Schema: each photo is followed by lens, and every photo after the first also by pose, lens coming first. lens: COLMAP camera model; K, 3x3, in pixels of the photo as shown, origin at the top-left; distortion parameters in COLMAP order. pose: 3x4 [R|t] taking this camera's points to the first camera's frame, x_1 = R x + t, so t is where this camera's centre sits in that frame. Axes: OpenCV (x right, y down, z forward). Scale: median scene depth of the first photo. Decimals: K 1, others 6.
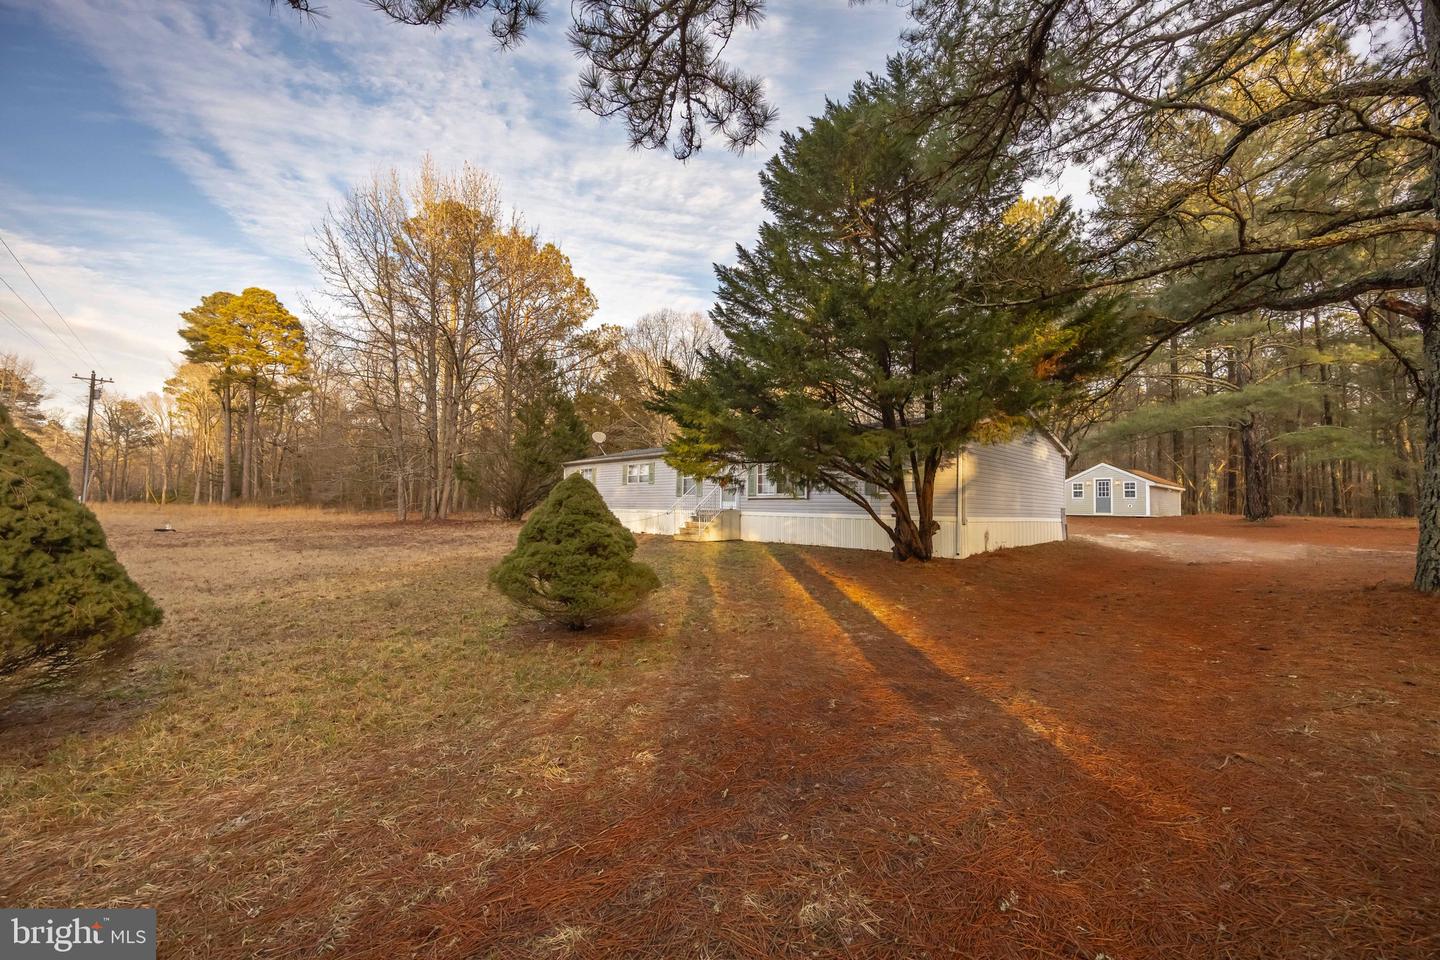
lens RADIAL K [[558.3, 0, 720.0], [0, 558.3, 480.0], [0, 0, 1]] dist [-0.000437, -0.000073]
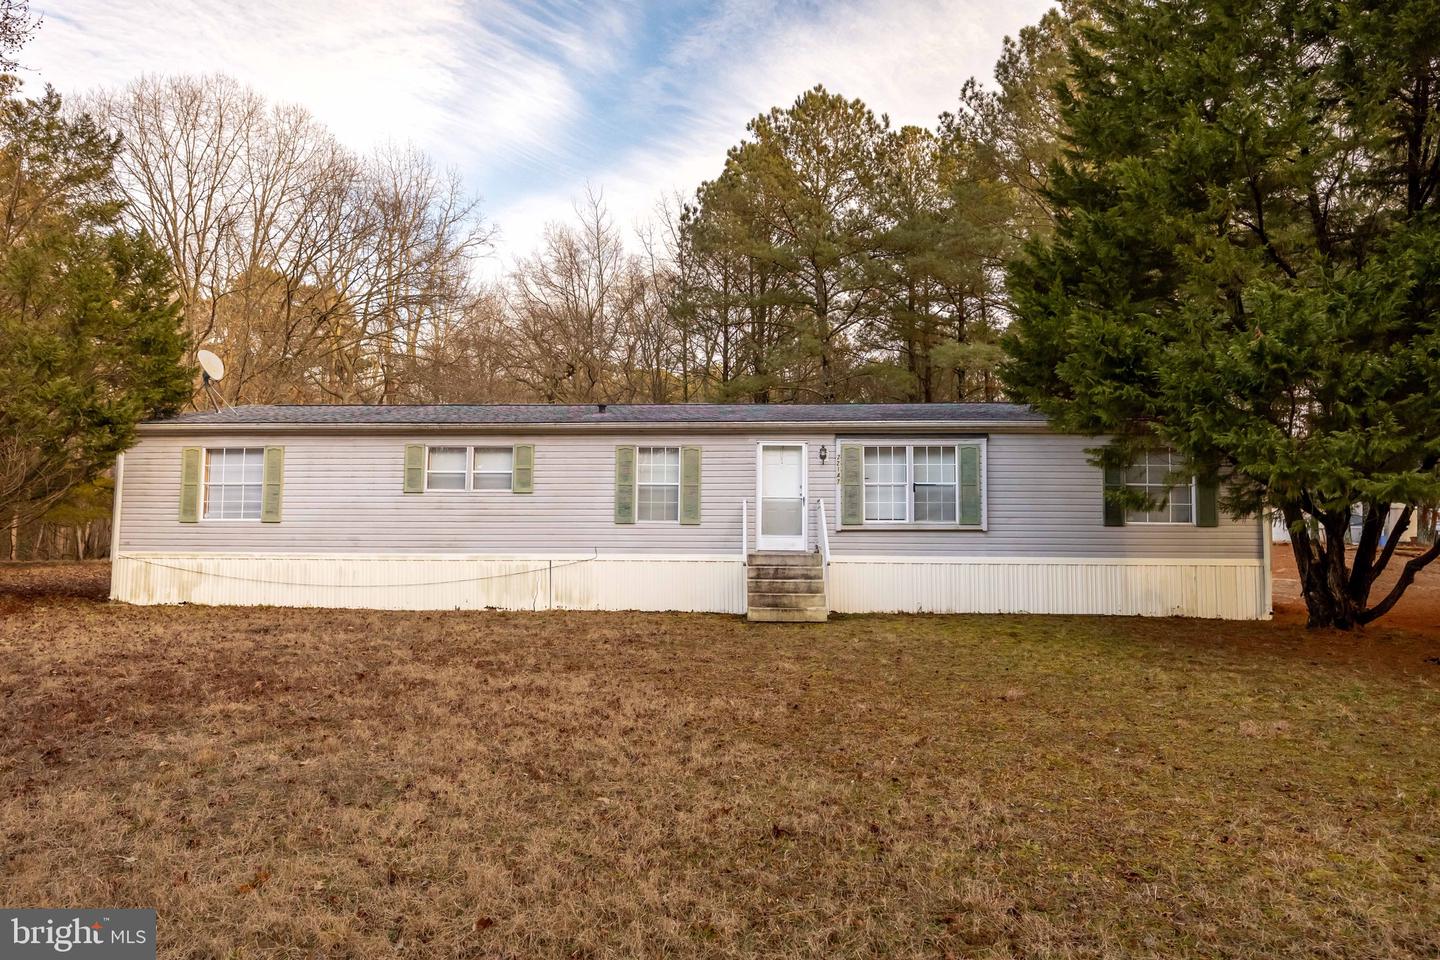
lens RADIAL K [[940.0, 0, 720.1], [0, 940.0, 483.5], [0, 0, 1]] dist [0.005650, -0.007406]
pose [[0.743581, 0.039446, 0.667481, -0.491866], [-0.027286, 0.999217, -0.028654, 0.015975], [-0.668089, 0.003094, 0.744075, 0.360176]]
